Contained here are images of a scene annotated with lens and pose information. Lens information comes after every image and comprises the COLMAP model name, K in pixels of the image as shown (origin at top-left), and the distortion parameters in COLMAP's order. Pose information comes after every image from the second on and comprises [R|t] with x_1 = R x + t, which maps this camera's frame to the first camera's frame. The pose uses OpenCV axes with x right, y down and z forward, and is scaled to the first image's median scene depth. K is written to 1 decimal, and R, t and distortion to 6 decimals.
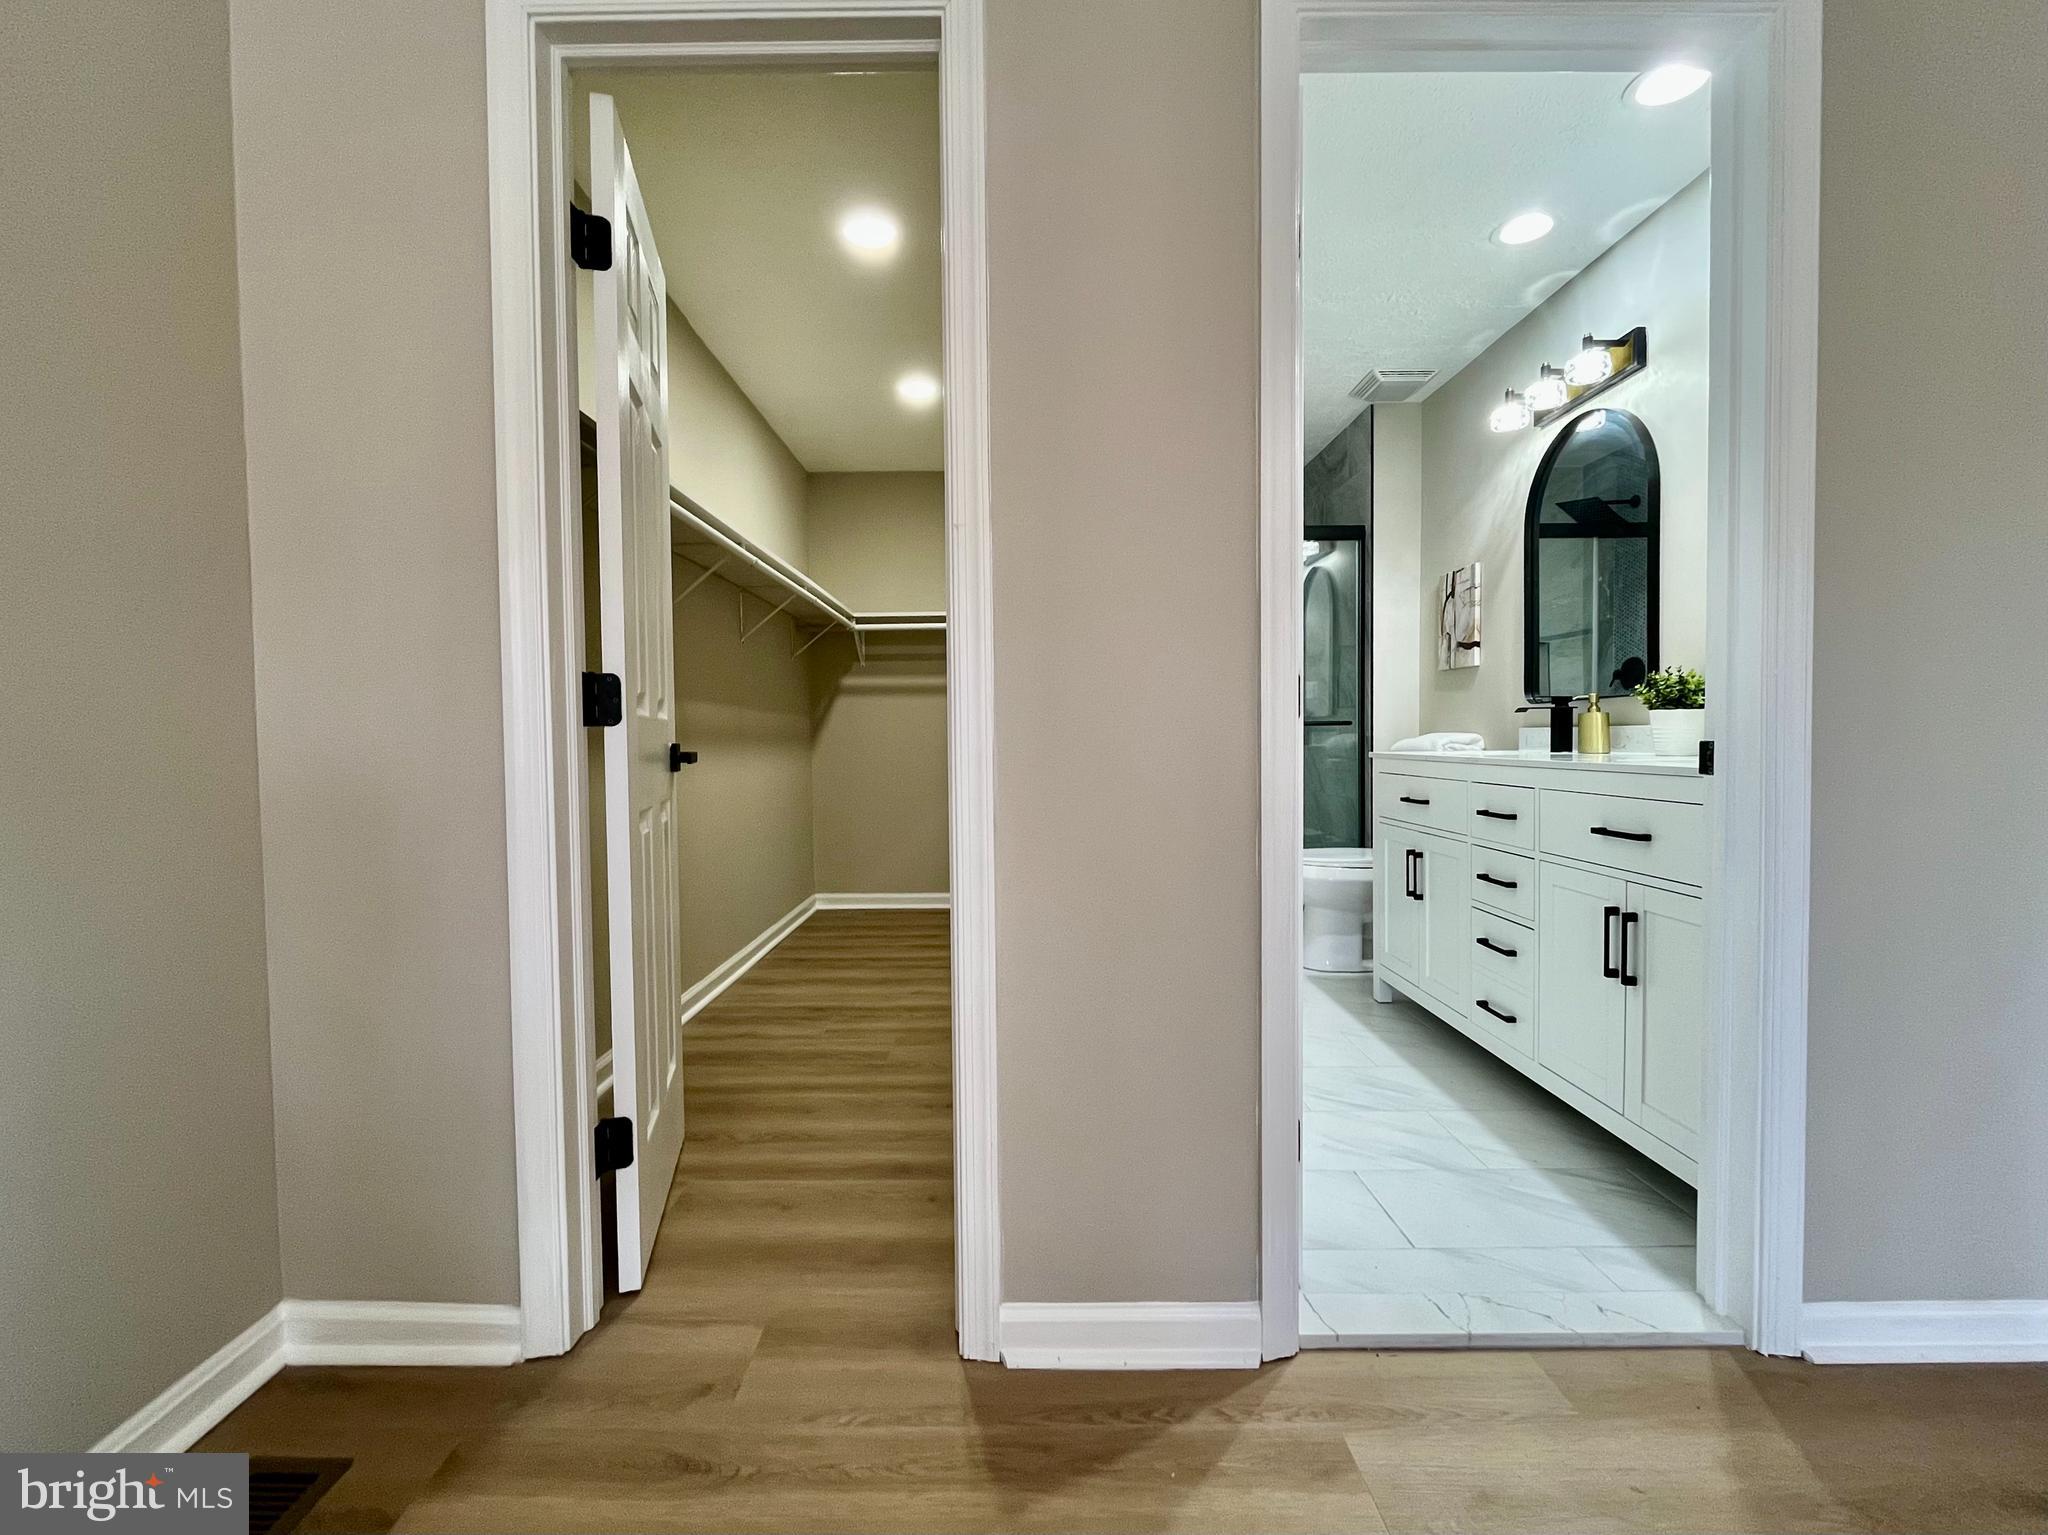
lens RADIAL K [[850.7, 0, 1024.0], [0, 850.7, 767.5], [0, 0, 1]] dist [-0.015487, 0.000007]
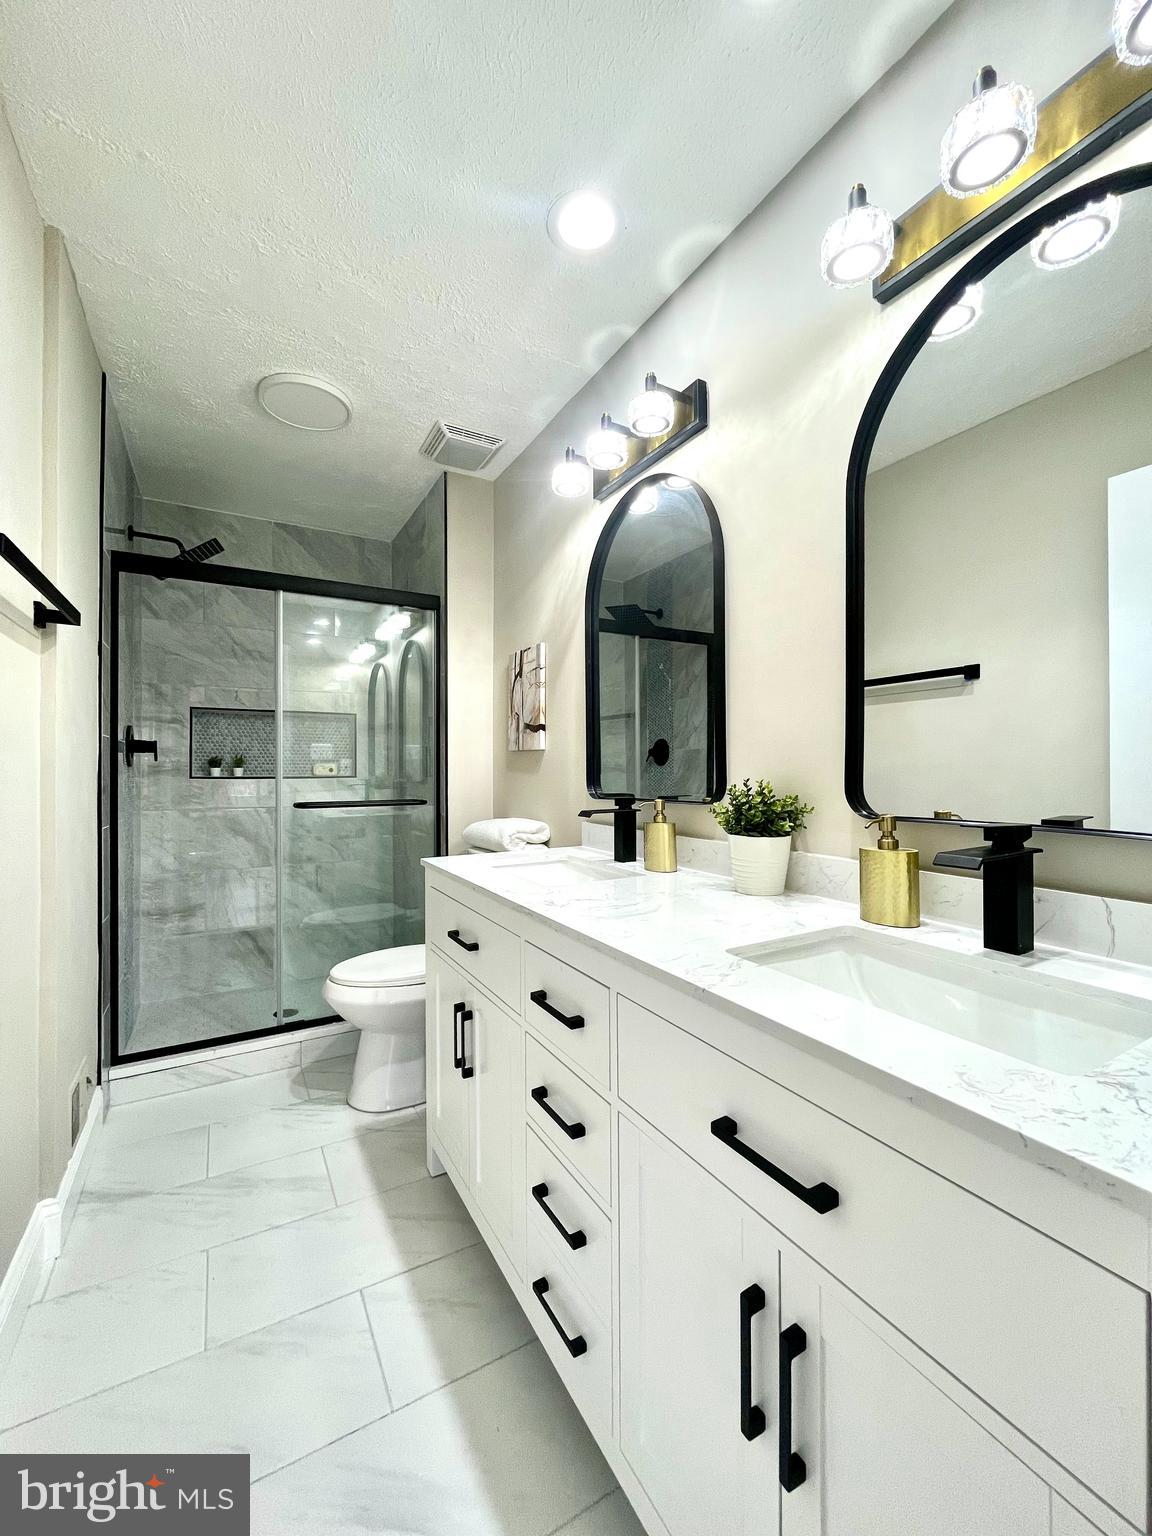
lens RADIAL K [[638.1, 0, 576.0], [0, 638.1, 768.0], [0, 0, 1]] dist [-0.015487, 0.000007]
pose [[0.866710, 0.010911, 0.498692, 0.209294], [0.012173, 0.999000, -0.043014, -0.068247], [-0.498663, 0.043351, 0.865711, 0.359862]]
